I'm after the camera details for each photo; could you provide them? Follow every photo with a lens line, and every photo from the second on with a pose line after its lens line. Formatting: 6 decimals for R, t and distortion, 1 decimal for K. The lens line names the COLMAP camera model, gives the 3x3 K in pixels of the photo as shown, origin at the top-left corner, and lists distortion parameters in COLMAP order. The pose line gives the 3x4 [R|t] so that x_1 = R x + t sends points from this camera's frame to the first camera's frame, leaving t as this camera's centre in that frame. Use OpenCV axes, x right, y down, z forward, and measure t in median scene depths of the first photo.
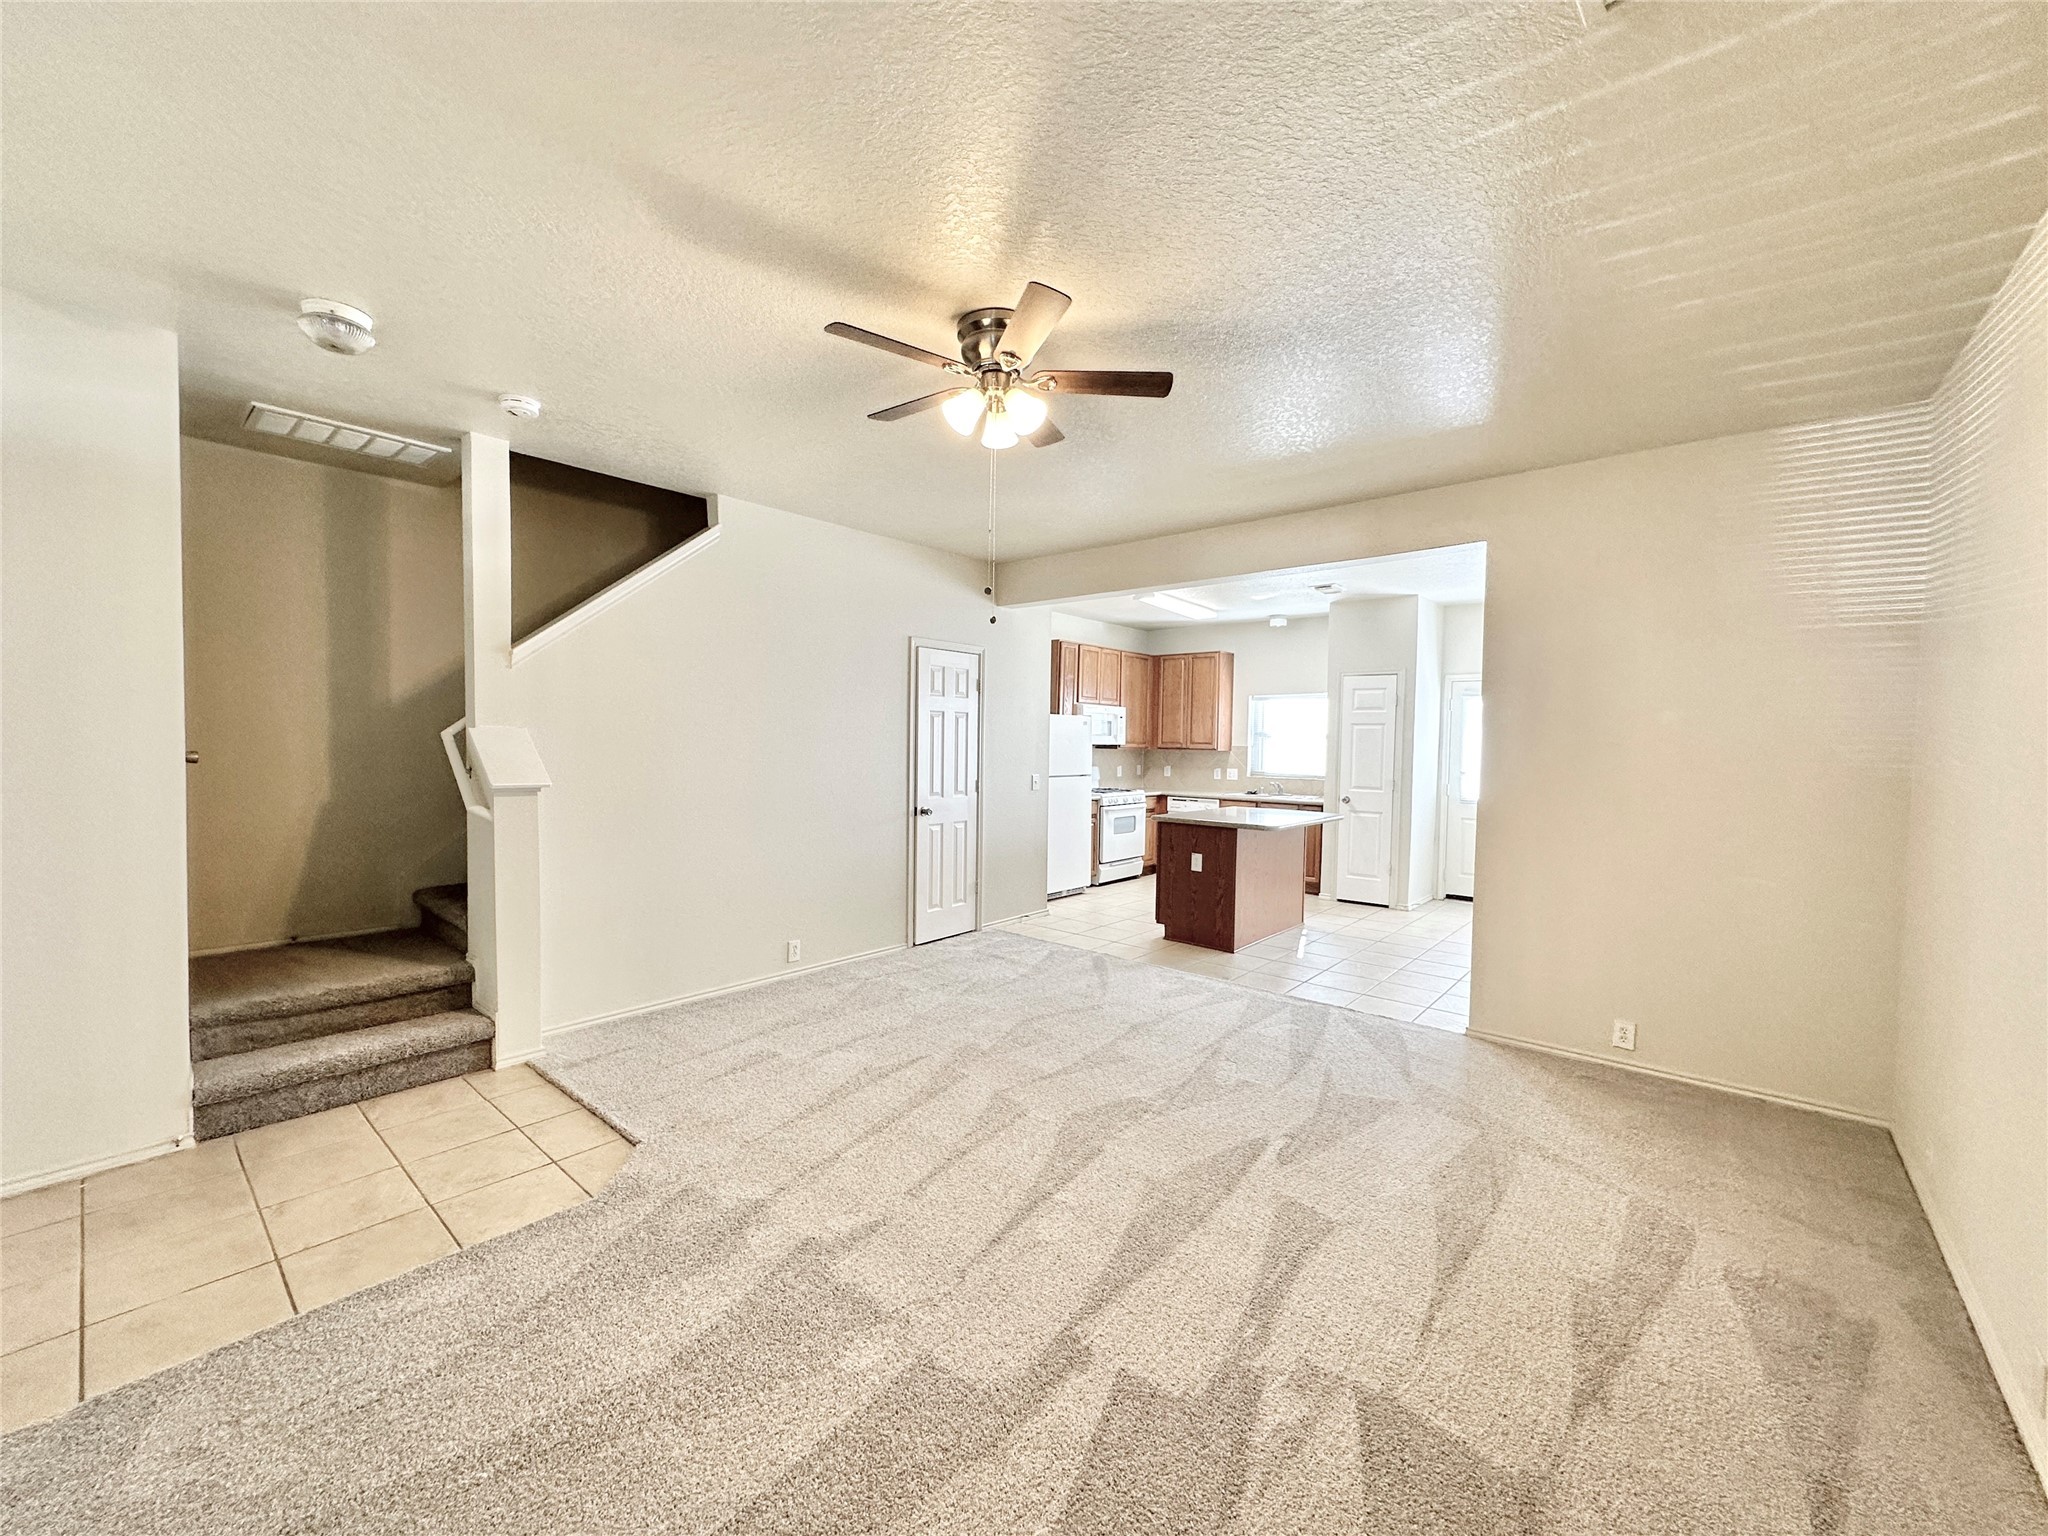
lens RADIAL K [[824.8, 0, 1020.5], [0, 824.8, 767.3], [0, 0, 1]] dist [-0.002256, 0.000948]
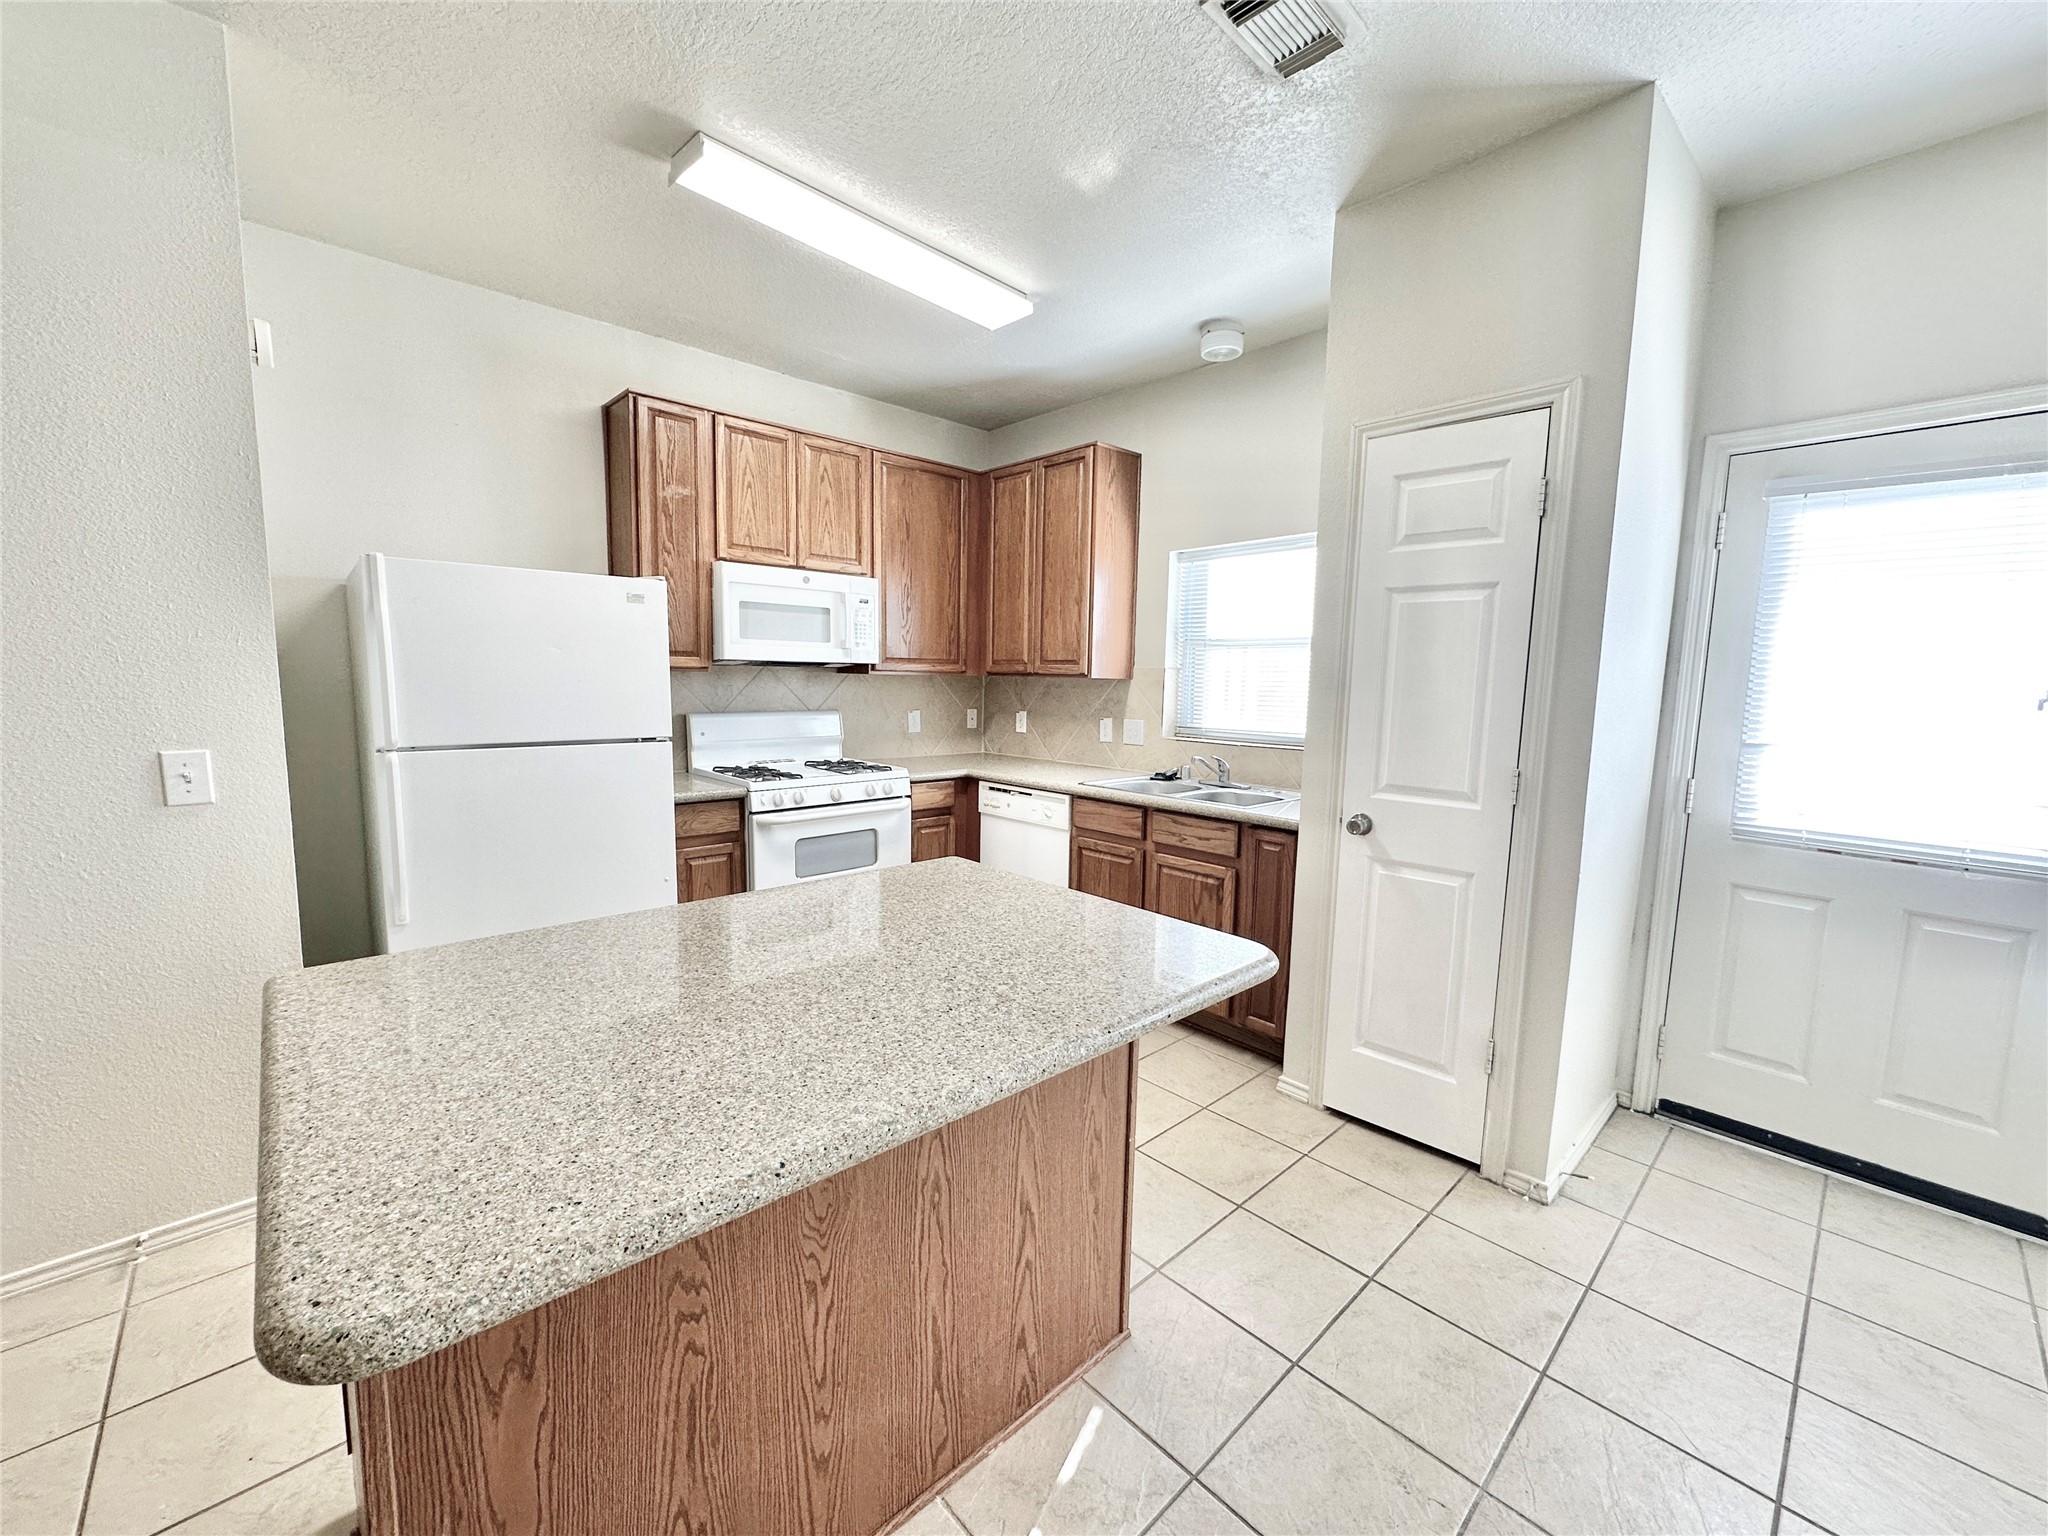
lens RADIAL K [[824.8, 0, 1015.9], [0, 824.8, 766.0], [0, 0, 1]] dist [-0.002256, 0.000948]
pose [[0.993189, 0.014780, -0.115575, 0.254219], [-0.006055, 0.997129, 0.075479, -0.006655], [0.116359, -0.074265, 0.990427, 0.567599]]
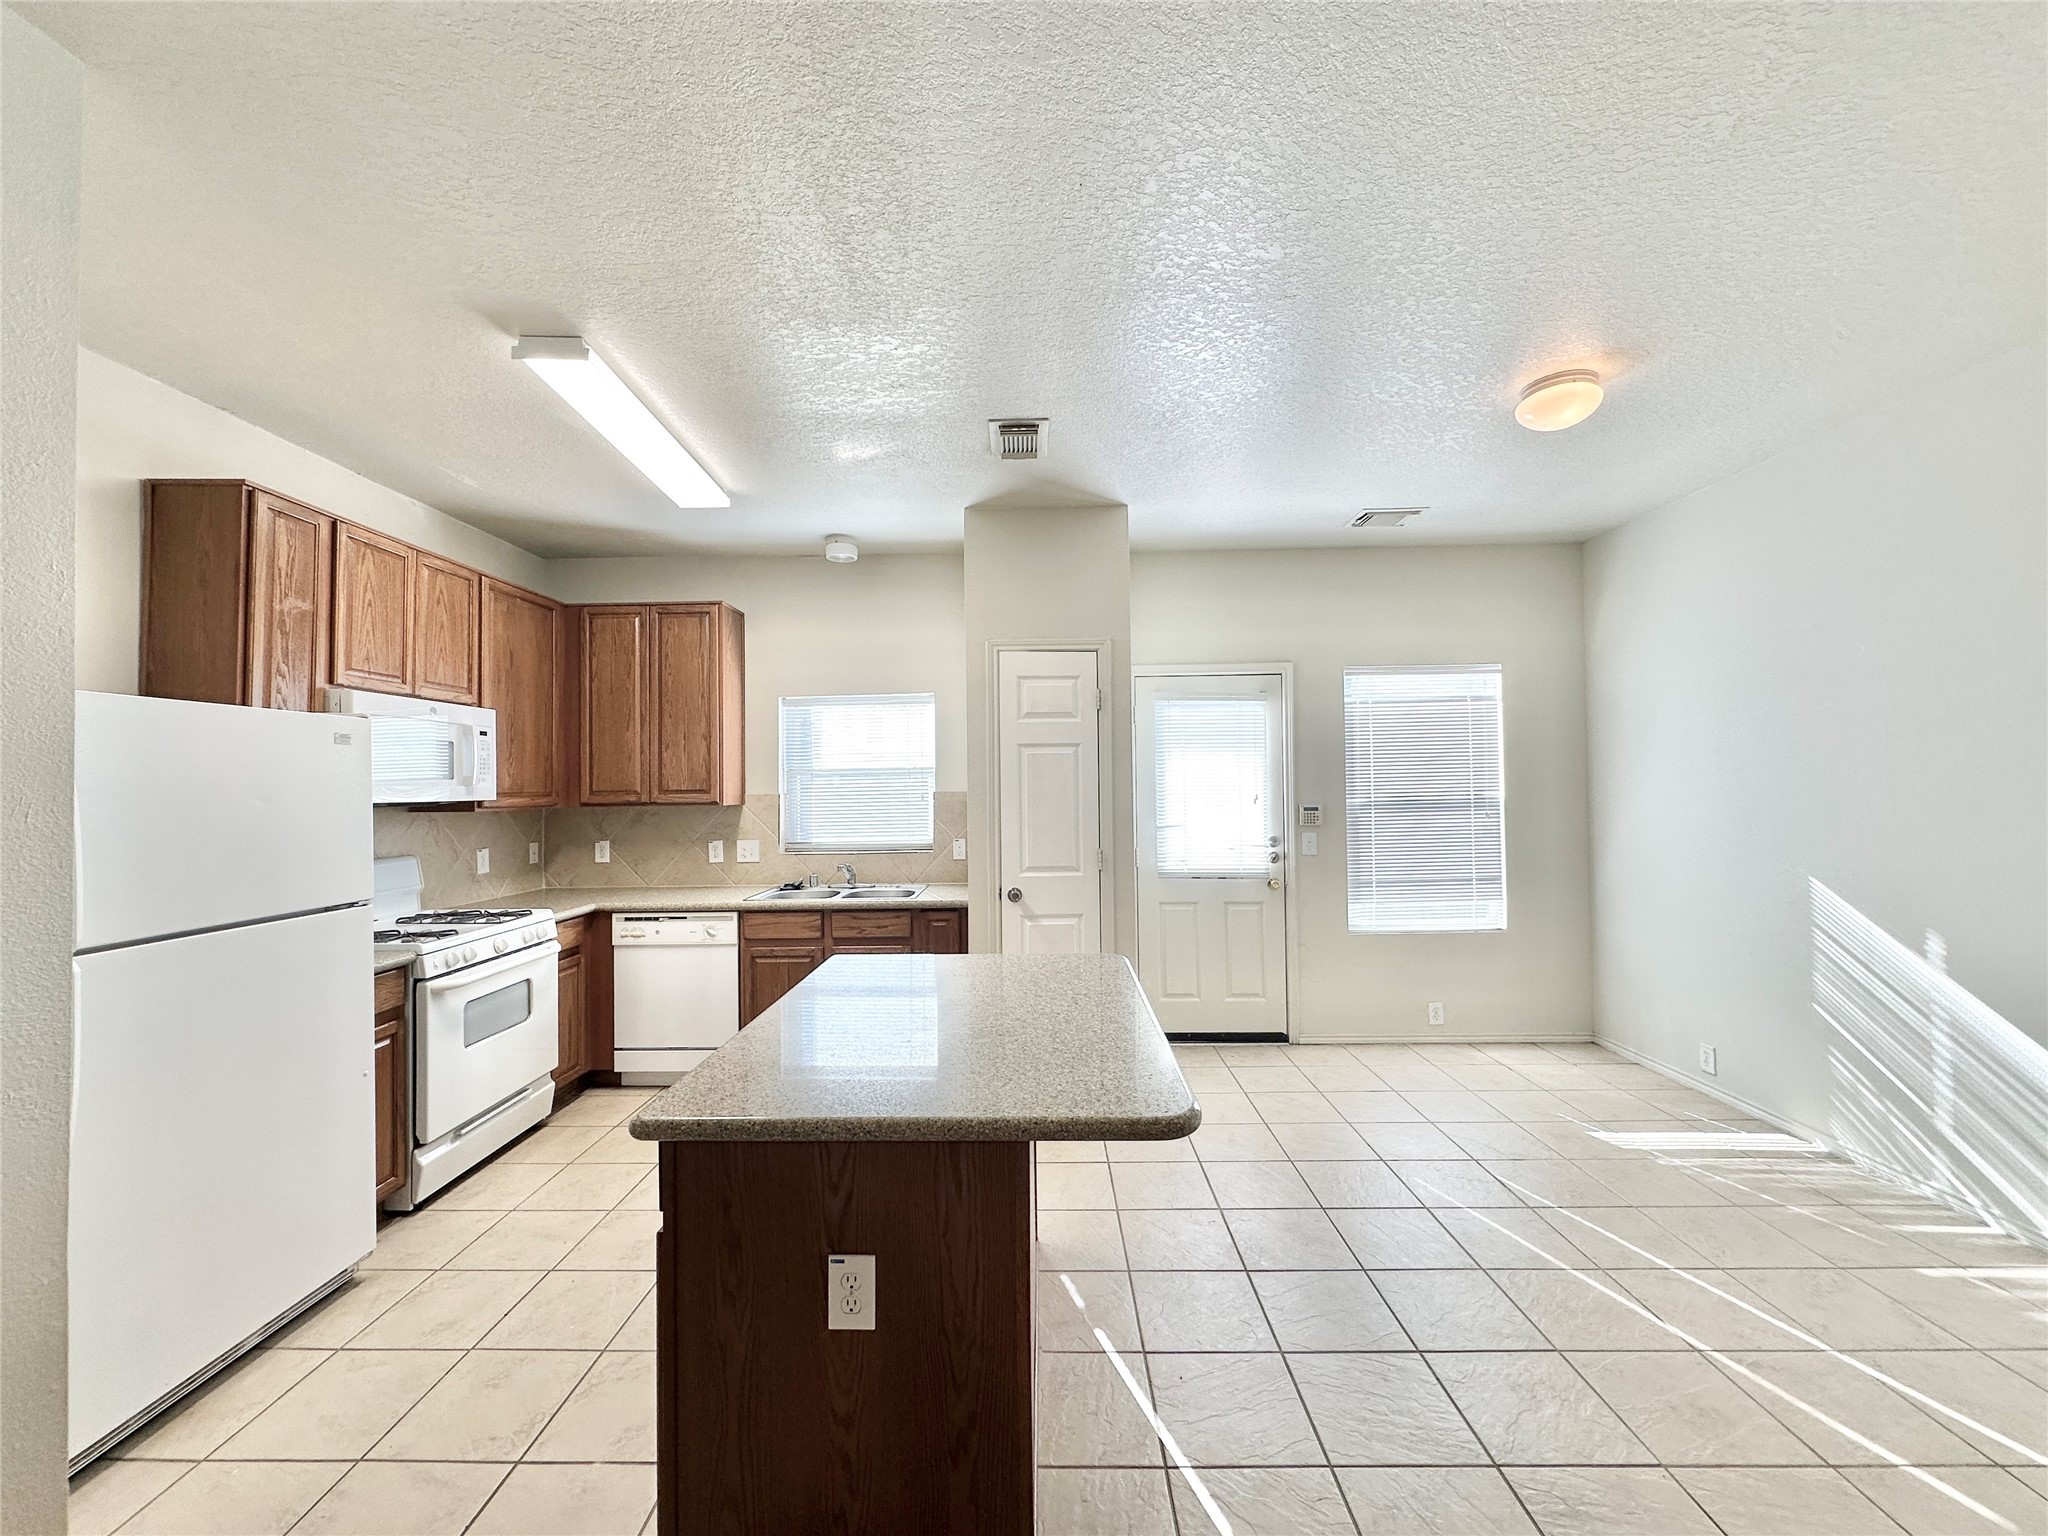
lens RADIAL K [[824.8, 0, 1030.6], [0, 824.8, 764.1], [0, 0, 1]] dist [-0.002256, 0.000948]
pose [[0.766874, -0.009417, 0.641729, 0.068398], [0.046108, 0.998117, -0.040452, -0.016842], [-0.640140, 0.060610, 0.765864, 0.518283]]
